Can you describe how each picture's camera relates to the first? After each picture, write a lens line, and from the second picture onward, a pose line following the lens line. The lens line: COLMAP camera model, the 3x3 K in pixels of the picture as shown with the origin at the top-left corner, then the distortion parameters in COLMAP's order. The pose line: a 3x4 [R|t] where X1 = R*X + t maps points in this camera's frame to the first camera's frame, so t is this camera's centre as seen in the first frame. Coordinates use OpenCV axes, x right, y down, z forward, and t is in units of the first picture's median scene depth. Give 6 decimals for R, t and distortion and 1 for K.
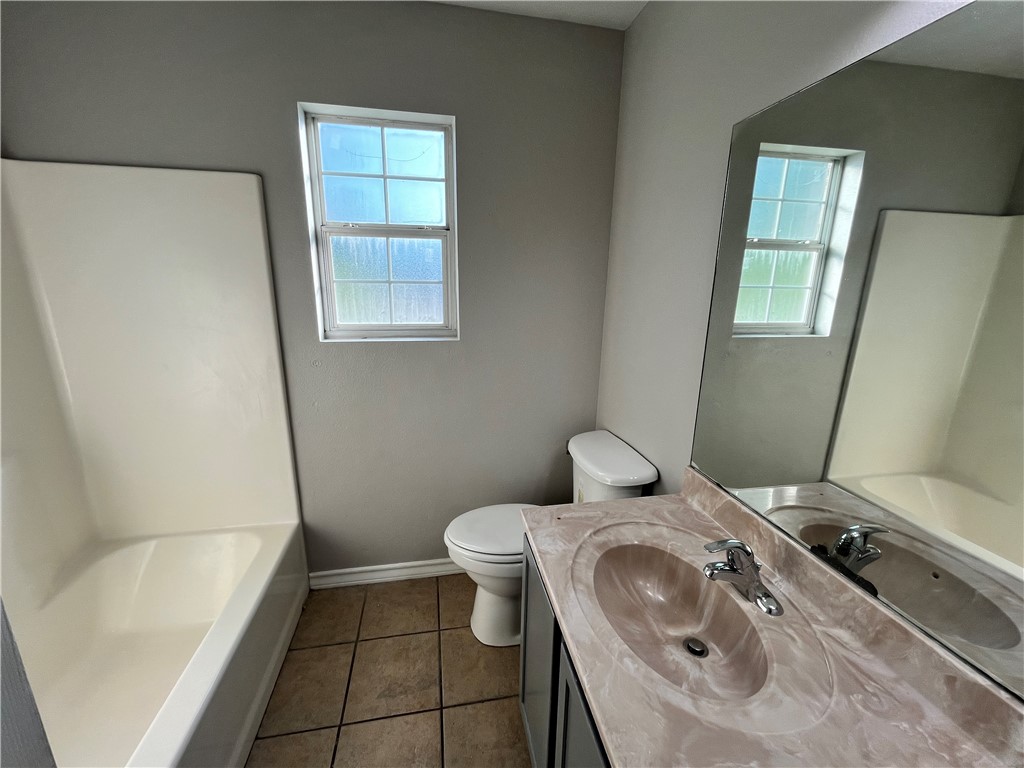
lens RADIAL K [[427.4, 0, 499.9], [0, 427.4, 405.0], [0, 0, 1]] dist [-0.002621, -0.000144]
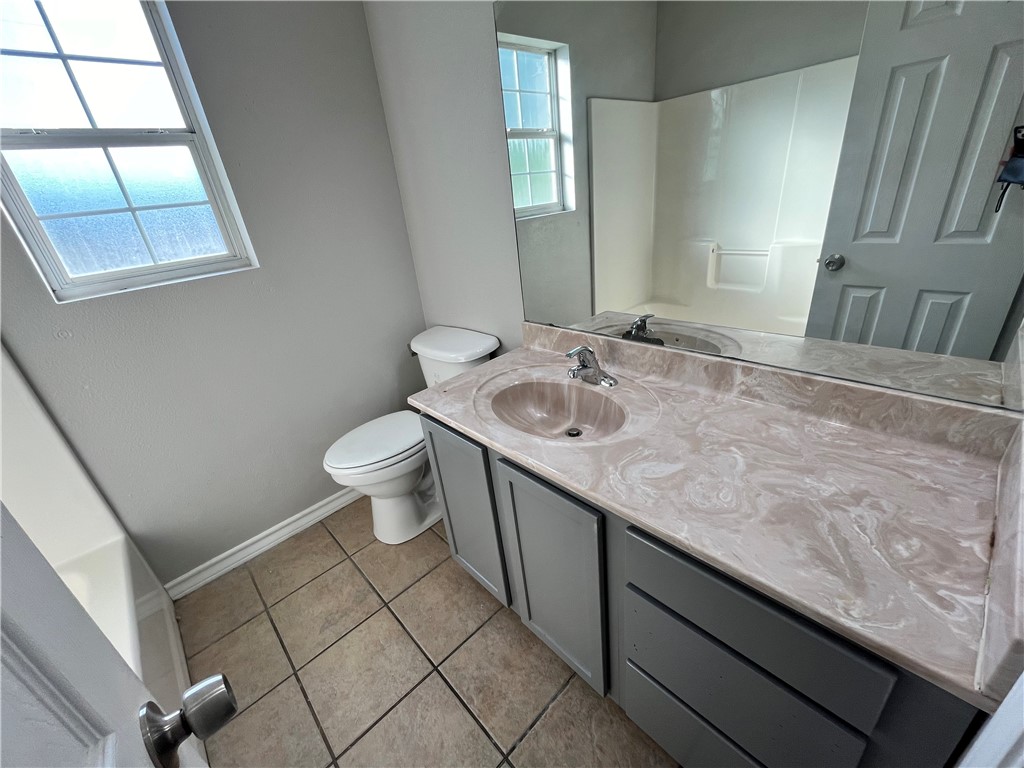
lens RADIAL K [[421.9, 0, 508.6], [0, 421.9, 413.6], [0, 0, 1]] dist [-0.001470, -0.000080]
pose [[0.831991, -0.336703, 0.440934, -0.242537], [0.257840, 0.938398, 0.230059, 0.106828], [-0.491233, -0.077717, 0.867554, -0.071607]]
